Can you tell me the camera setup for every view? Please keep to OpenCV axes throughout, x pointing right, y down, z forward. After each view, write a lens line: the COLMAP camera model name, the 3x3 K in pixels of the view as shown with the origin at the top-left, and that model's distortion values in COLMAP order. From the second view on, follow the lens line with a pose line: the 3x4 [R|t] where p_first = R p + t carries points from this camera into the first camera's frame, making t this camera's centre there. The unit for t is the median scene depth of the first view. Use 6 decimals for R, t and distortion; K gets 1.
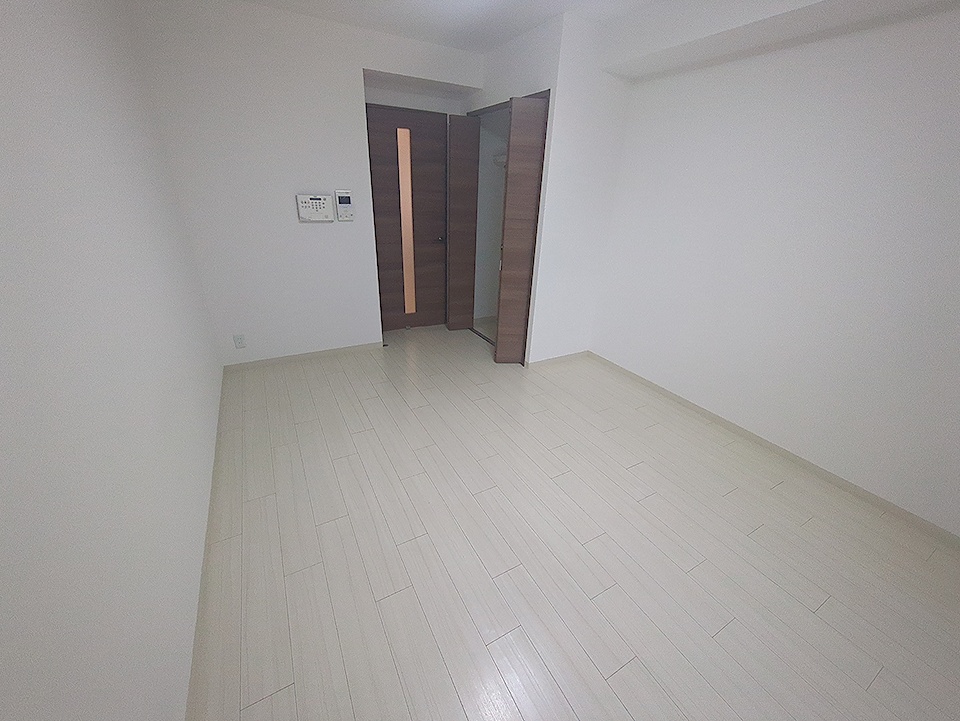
lens RADIAL K [[379.9, 0, 475.8], [0, 379.9, 360.2], [0, 0, 1]] dist [-0.000490, 0.000059]
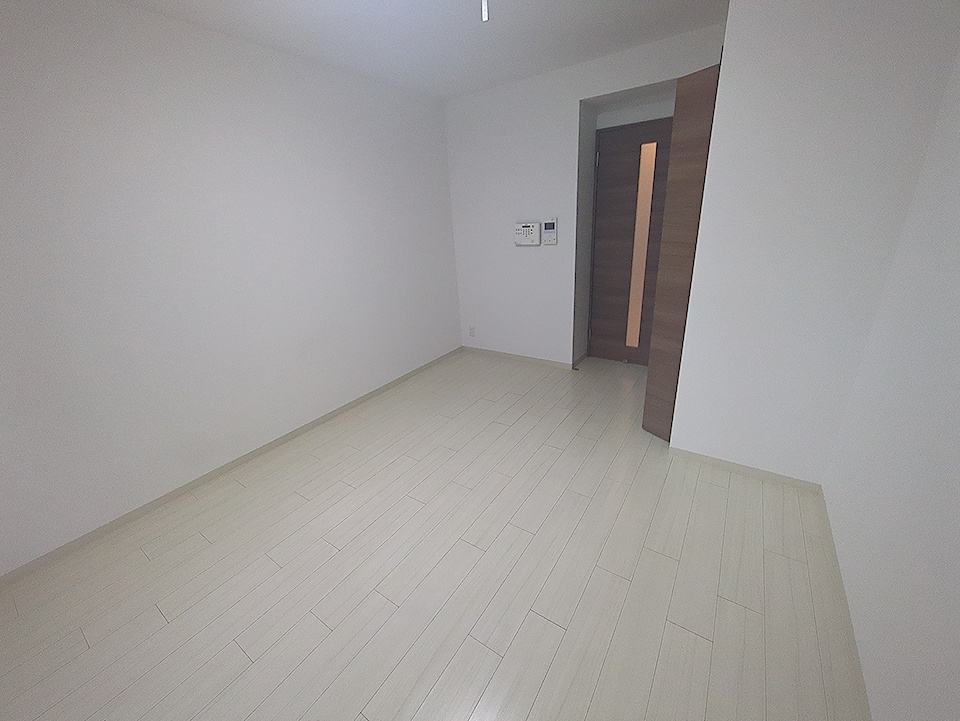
lens RADIAL K [[379.9, 0, 475.8], [0, 379.9, 360.2], [0, 0, 1]] dist [-0.000490, 0.000059]
pose [[0.439156, 0.255803, -0.861224, 0.604433], [-0.304926, 0.944145, 0.124944, -0.129648], [0.845081, 0.207740, 0.492628, 0.363910]]
